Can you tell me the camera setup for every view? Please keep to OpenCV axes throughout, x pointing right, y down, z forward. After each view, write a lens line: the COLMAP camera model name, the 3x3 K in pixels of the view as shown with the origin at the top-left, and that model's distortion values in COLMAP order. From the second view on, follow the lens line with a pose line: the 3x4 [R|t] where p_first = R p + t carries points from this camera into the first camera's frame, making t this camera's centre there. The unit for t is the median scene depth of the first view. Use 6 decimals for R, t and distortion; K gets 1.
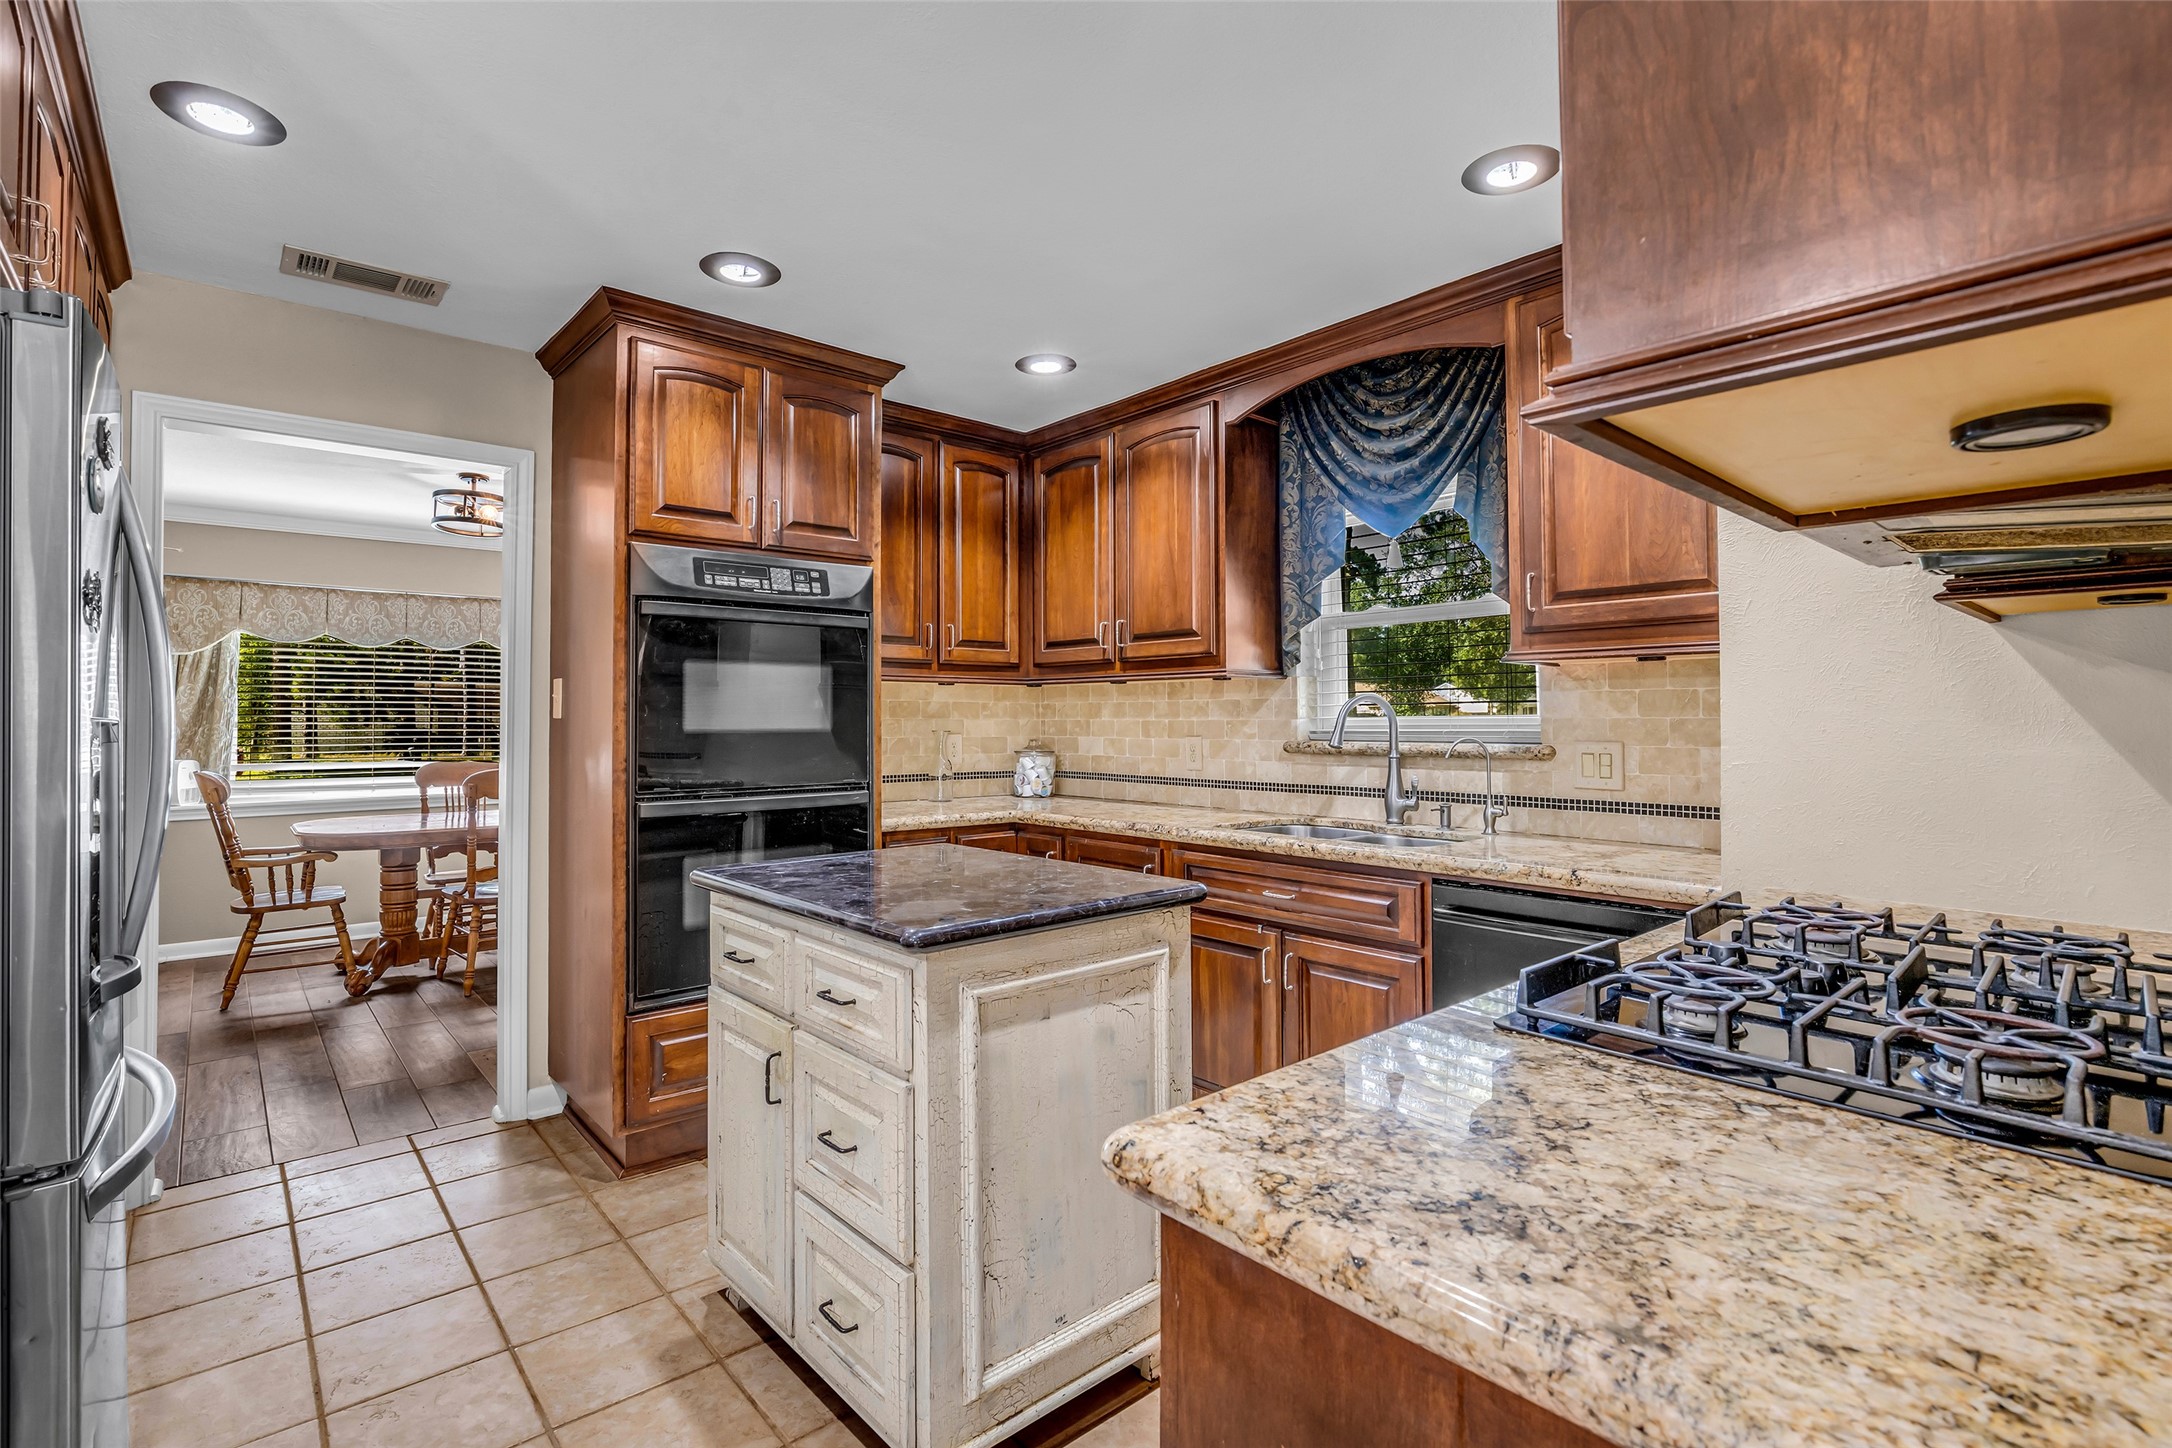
lens RADIAL K [[993.5, 0, 1106.2], [0, 993.5, 688.0], [0, 0, 1]] dist [-0.009105, 0.002506]
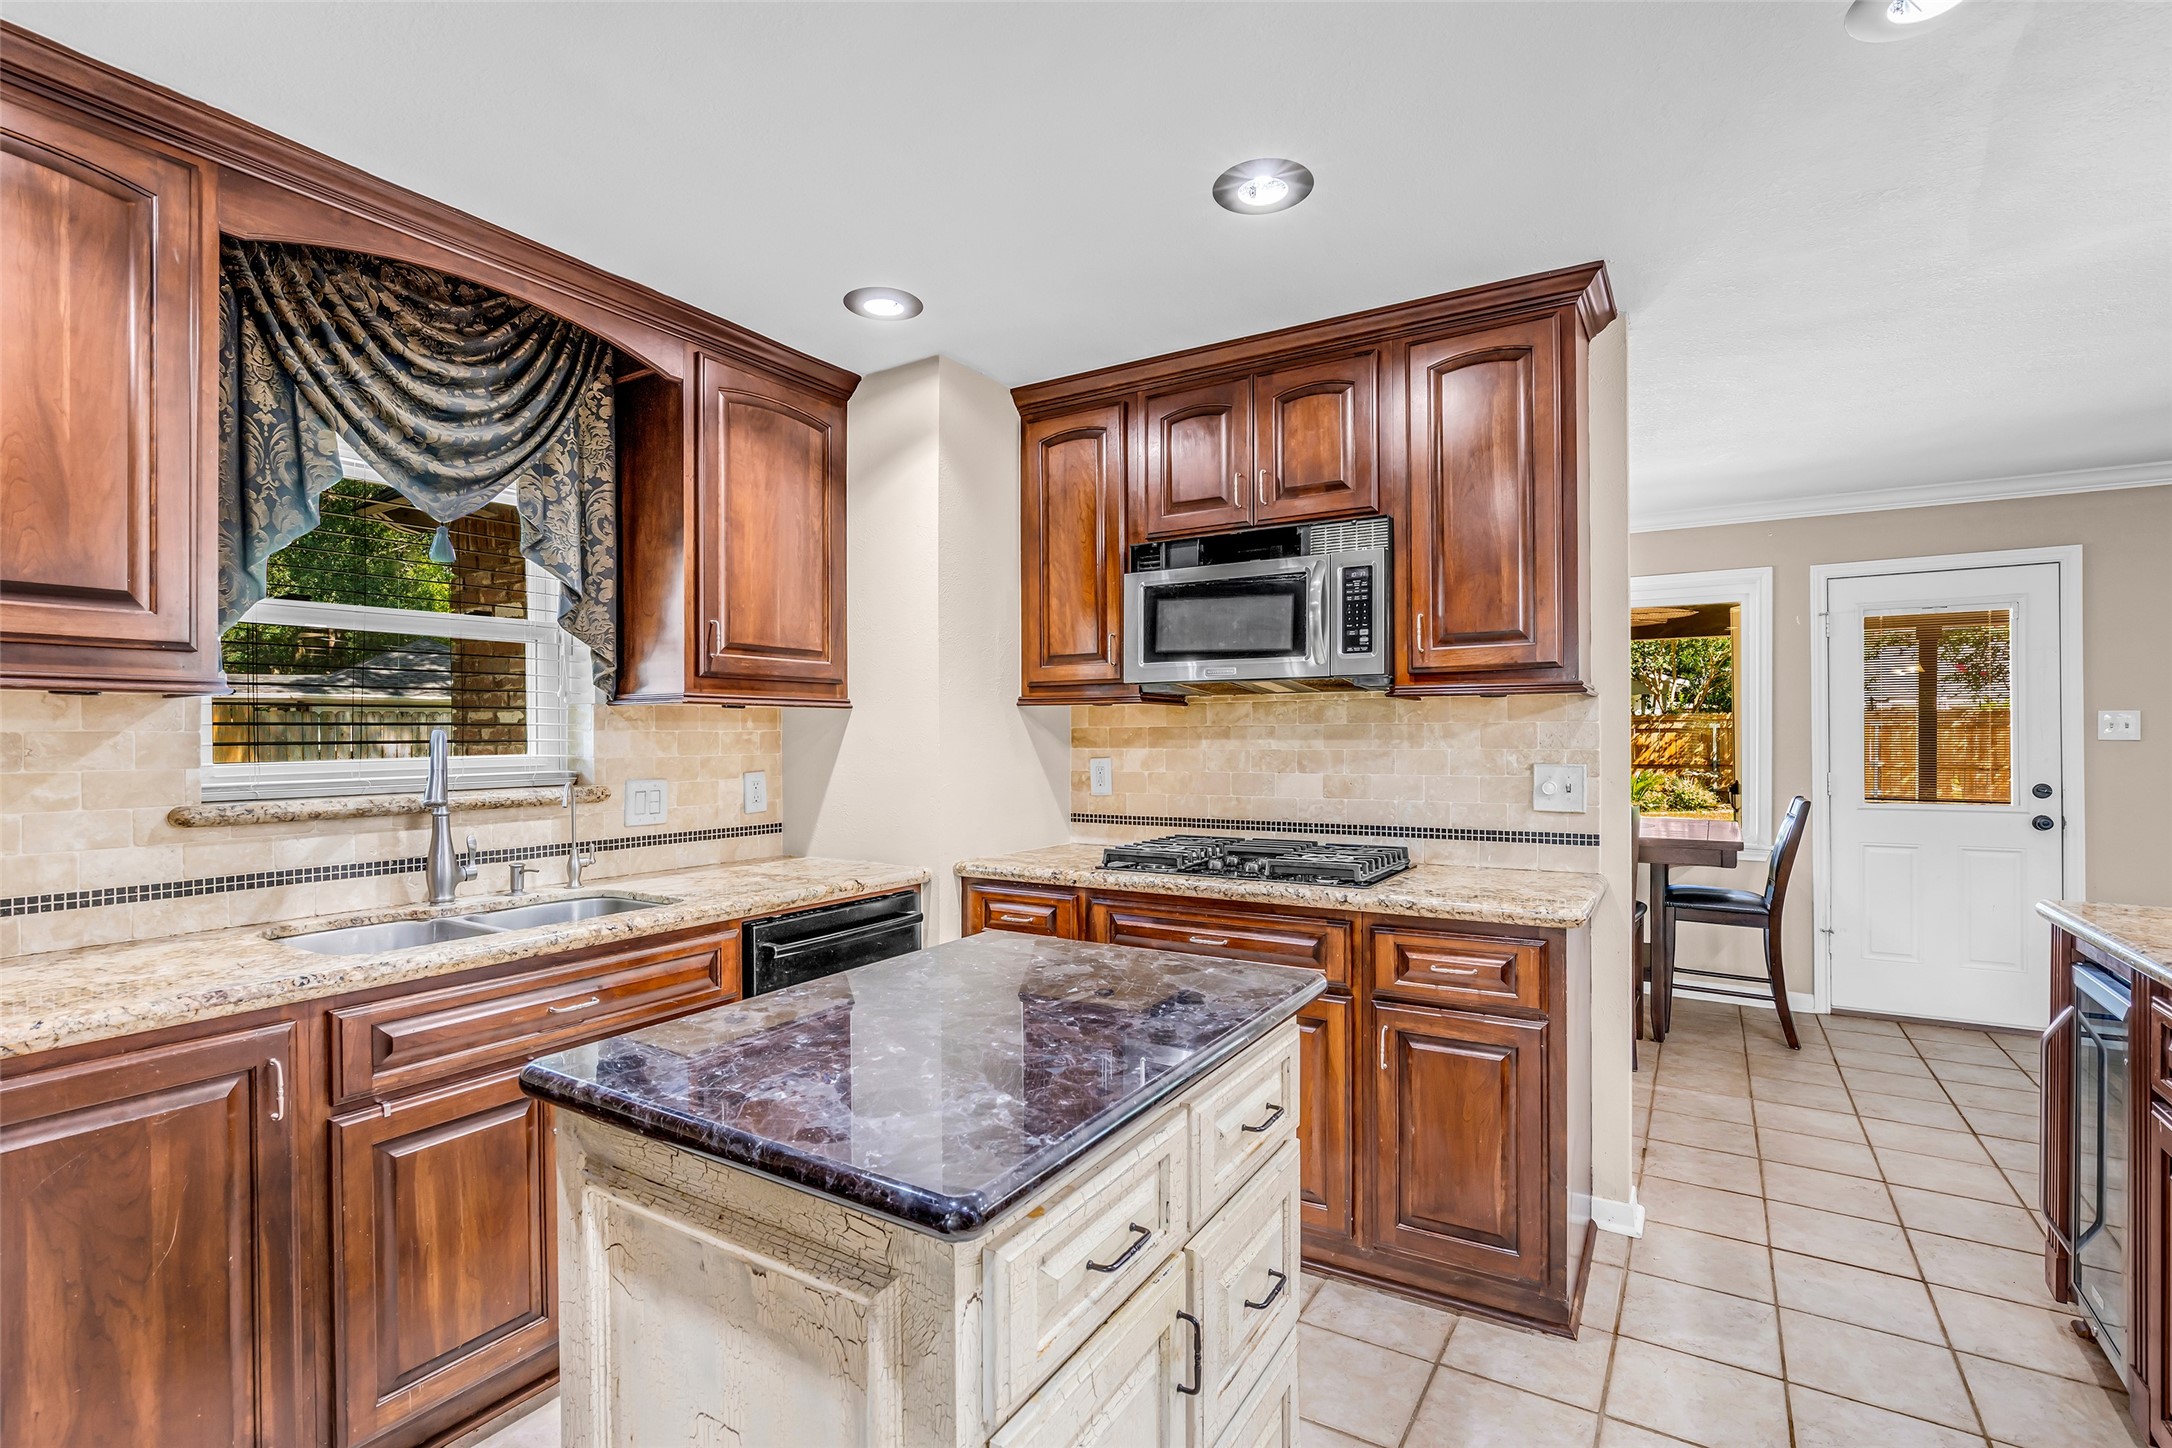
lens RADIAL K [[993.5, 0, 1088.0], [0, 993.5, 734.5], [0, 0, 1]] dist [-0.009105, 0.002506]
pose [[-0.255806, 0.002386, 0.966725, -0.532254], [-0.026756, 0.999596, -0.009547, 0.003218], [-0.966358, -0.028308, -0.255639, 0.678338]]
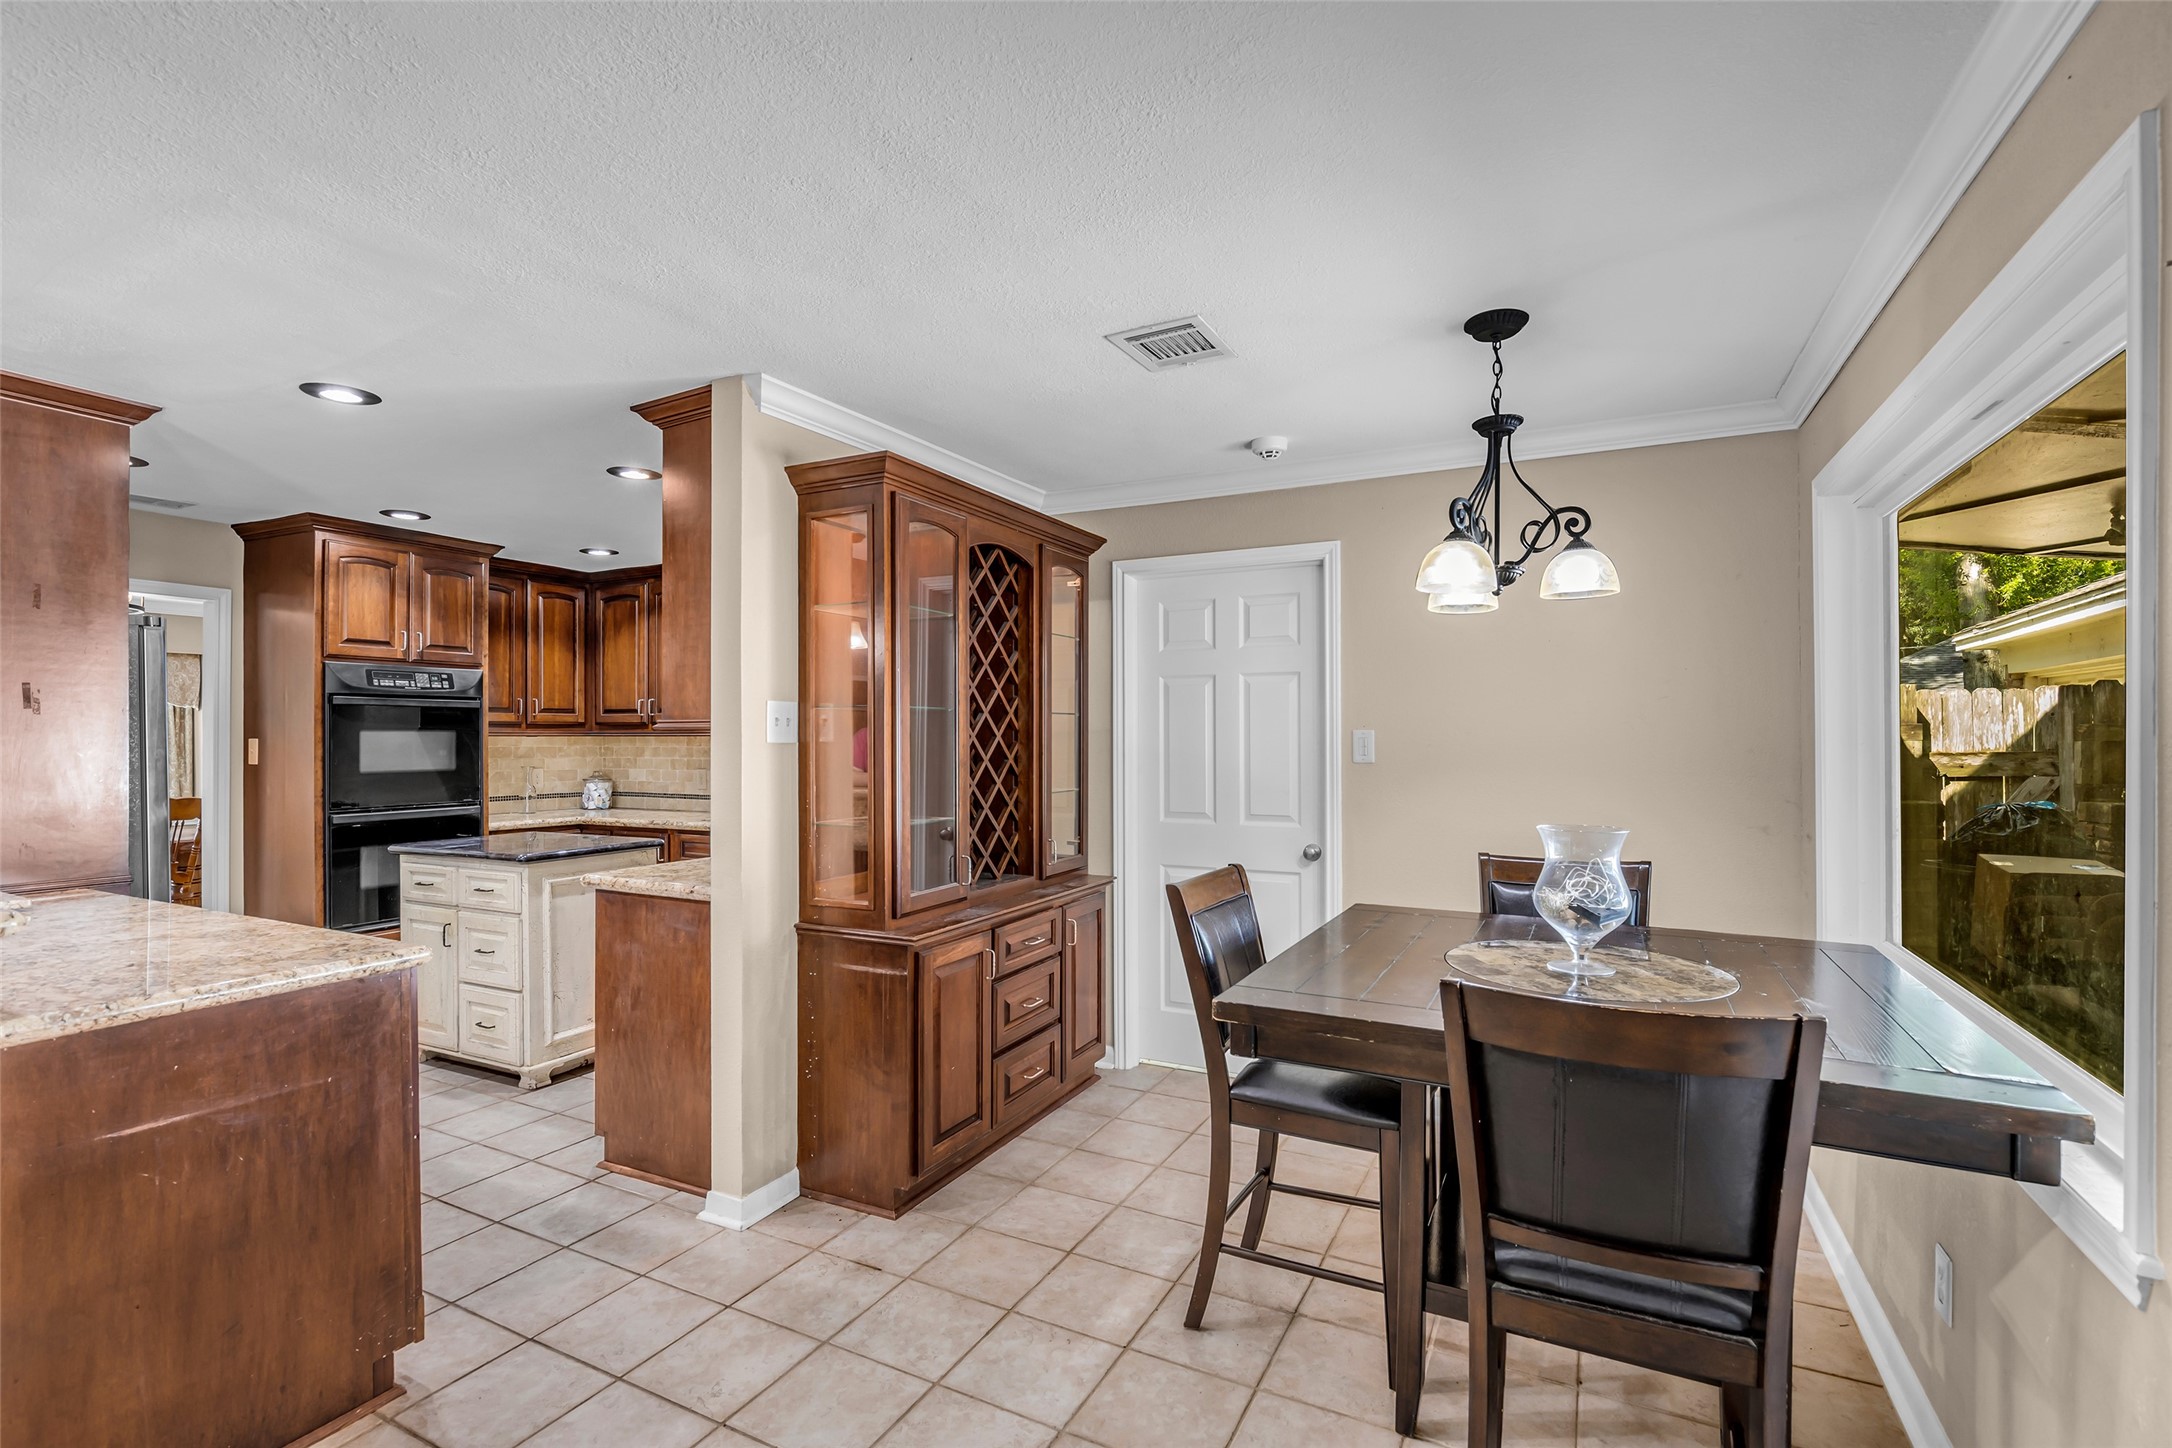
lens RADIAL K [[993.5, 0, 1069.6], [0, 993.5, 727.4], [0, 0, 1]] dist [-0.009105, 0.002506]
pose [[0.941466, 0.002266, 0.337100, 0.125191], [-0.009441, 0.999762, 0.019646, -0.067046], [-0.336976, -0.021679, 0.941264, -0.862096]]
